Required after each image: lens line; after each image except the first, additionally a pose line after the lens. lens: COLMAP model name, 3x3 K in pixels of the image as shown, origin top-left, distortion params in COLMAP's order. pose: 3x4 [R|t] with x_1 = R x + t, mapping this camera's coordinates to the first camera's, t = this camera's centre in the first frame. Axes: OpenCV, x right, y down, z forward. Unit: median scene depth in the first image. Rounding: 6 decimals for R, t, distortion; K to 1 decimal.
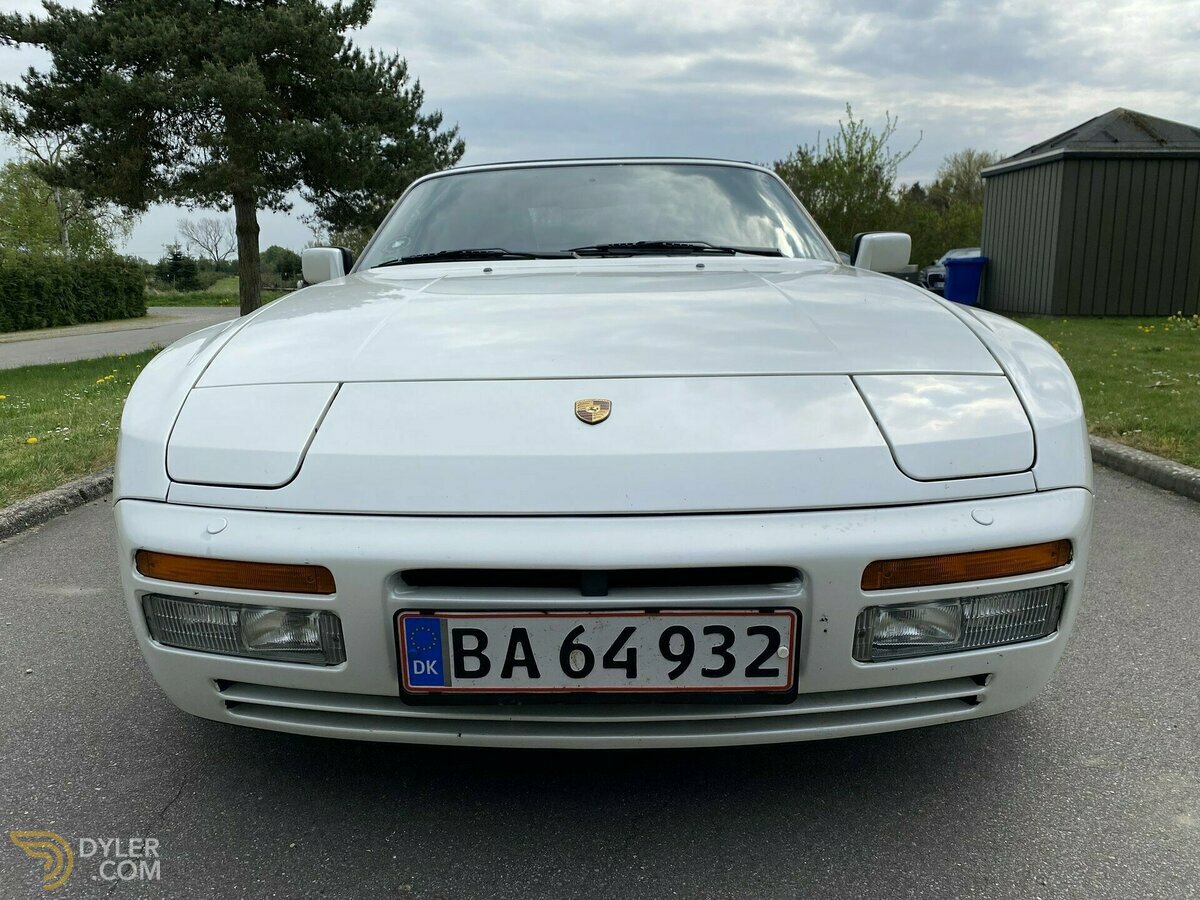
lens RADIAL K [[929.1, 0, 562.2], [0, 929.1, 418.6], [0, 0, 1]] dist [0.038003, -0.037692]
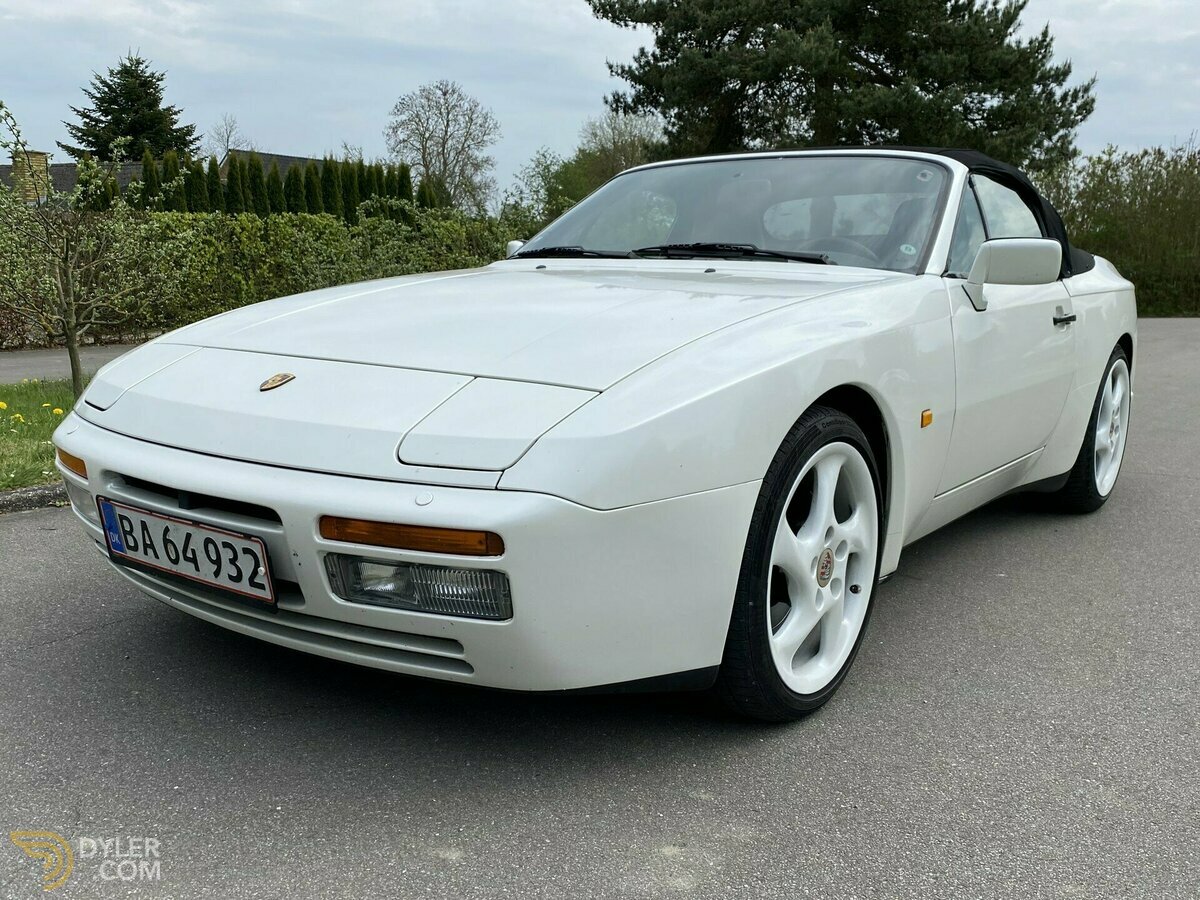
lens RADIAL K [[1078.3, 0, 609.5], [0, 1078.3, 456.9], [0, 0, 1]] dist [0.034123, -0.039765]
pose [[0.829938, 0.132999, -0.541770, 1.370756], [-0.116853, 0.991066, 0.064289, -0.061982], [0.545480, 0.009952, 0.838065, -0.015349]]
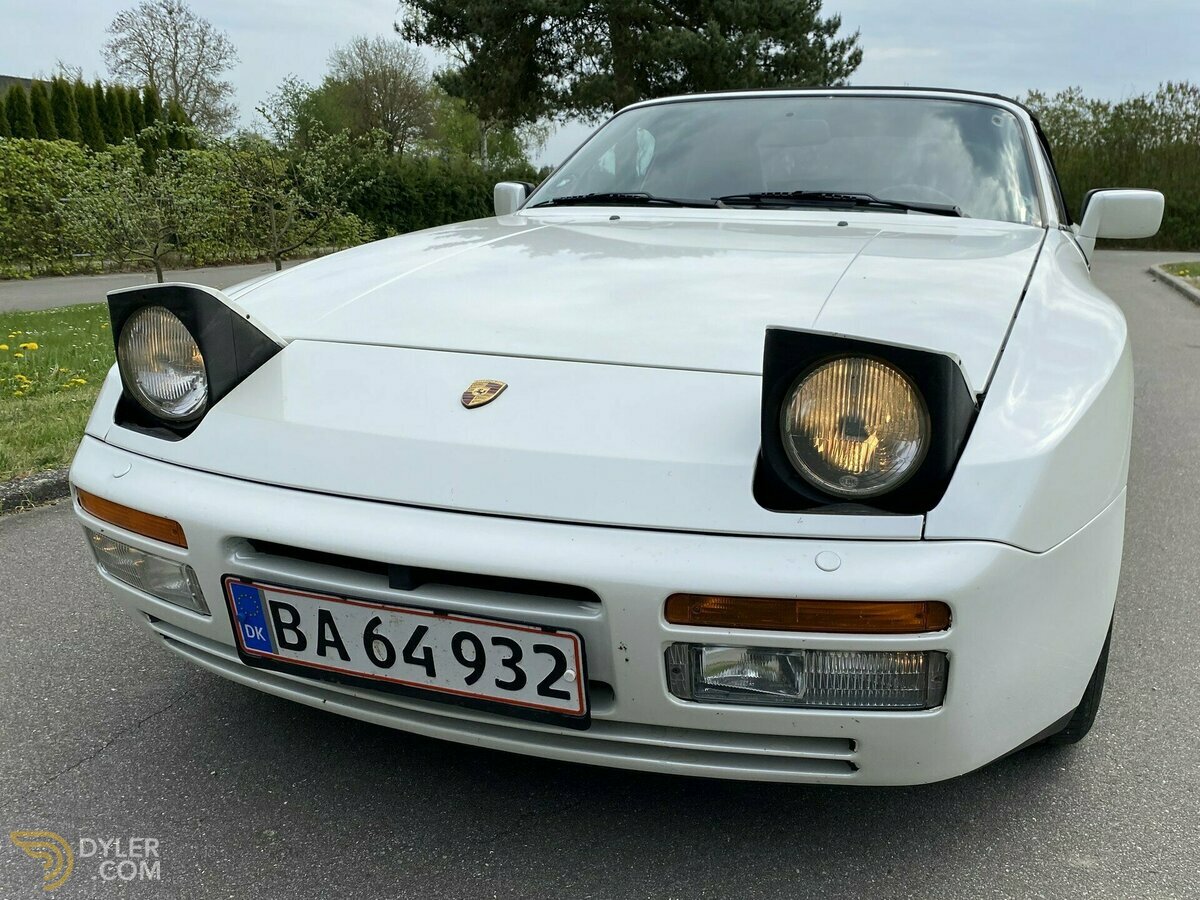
lens RADIAL K [[997.3, 0, 681.2], [0, 997.3, 457.7], [0, 0, 1]] dist [0.046590, -0.046622]
pose [[0.957645, 0.109286, -0.266407, 0.550532], [-0.082239, 0.990448, 0.110682, -0.079307], [0.275958, -0.084085, 0.957485, 0.091256]]
